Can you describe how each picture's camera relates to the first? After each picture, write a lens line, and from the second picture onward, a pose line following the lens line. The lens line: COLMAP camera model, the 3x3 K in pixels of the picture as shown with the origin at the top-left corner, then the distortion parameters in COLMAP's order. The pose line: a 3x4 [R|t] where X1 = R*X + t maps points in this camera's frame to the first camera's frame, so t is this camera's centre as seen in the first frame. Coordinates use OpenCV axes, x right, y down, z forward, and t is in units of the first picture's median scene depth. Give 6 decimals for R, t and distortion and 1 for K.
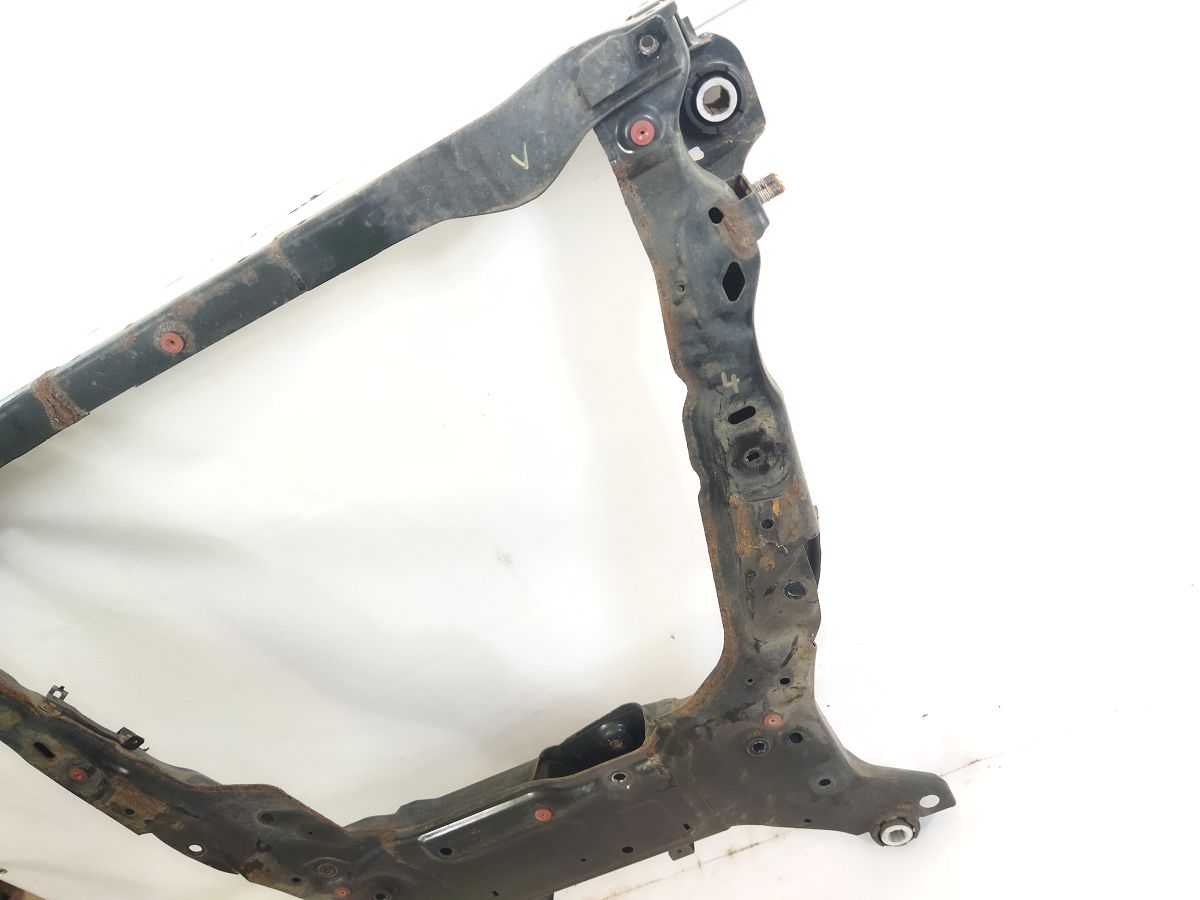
lens RADIAL K [[895.7, 0, 587.8], [0, 895.7, 446.4], [0, 0, 1]] dist [0.100985, -0.169054]
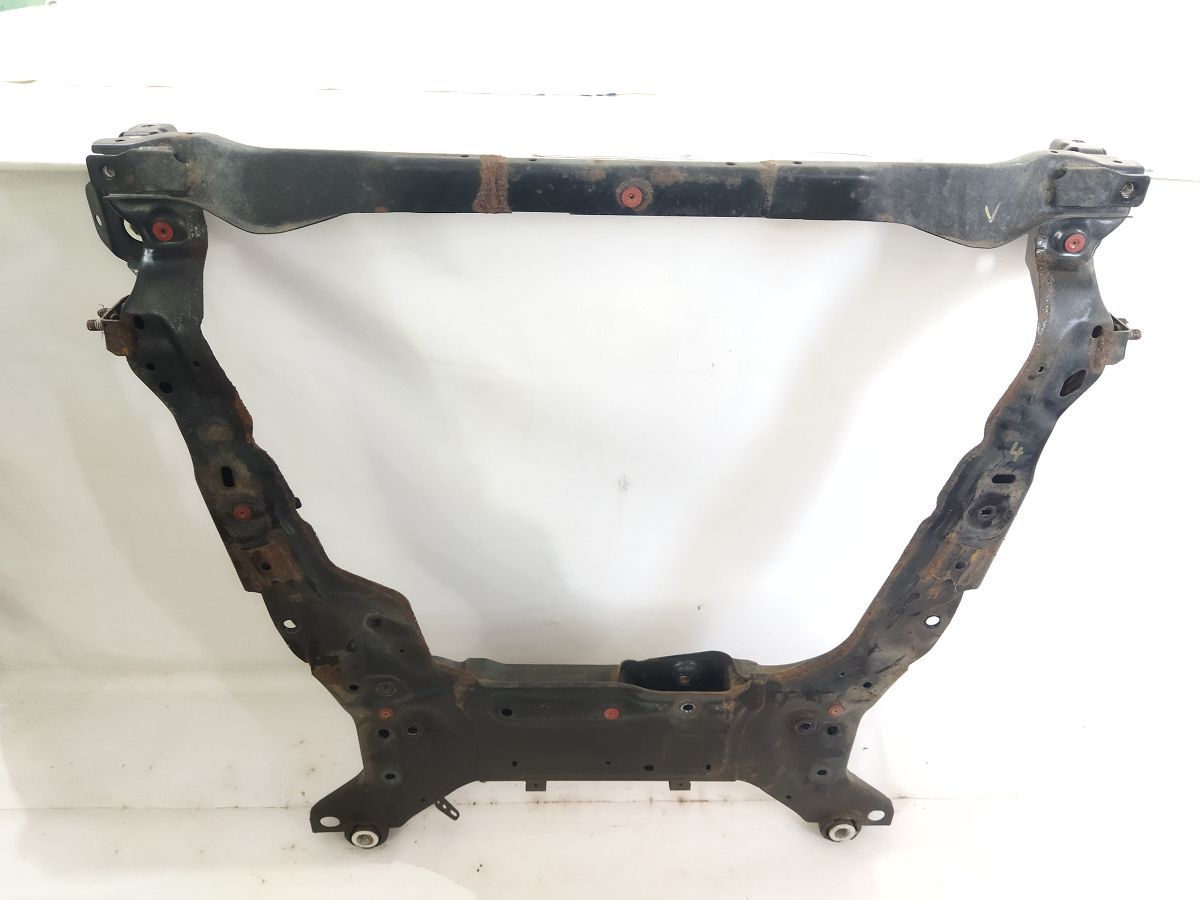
lens RADIAL K [[898.3, 0, 596.9], [0, 898.3, 447.8], [0, 0, 1]] dist [0.103299, -0.171528]
pose [[0.864876, 0.425832, 0.265812, -0.574722], [-0.432296, 0.900980, -0.036805, 0.186178], [-0.255164, -0.083078, 0.963322, -0.042384]]
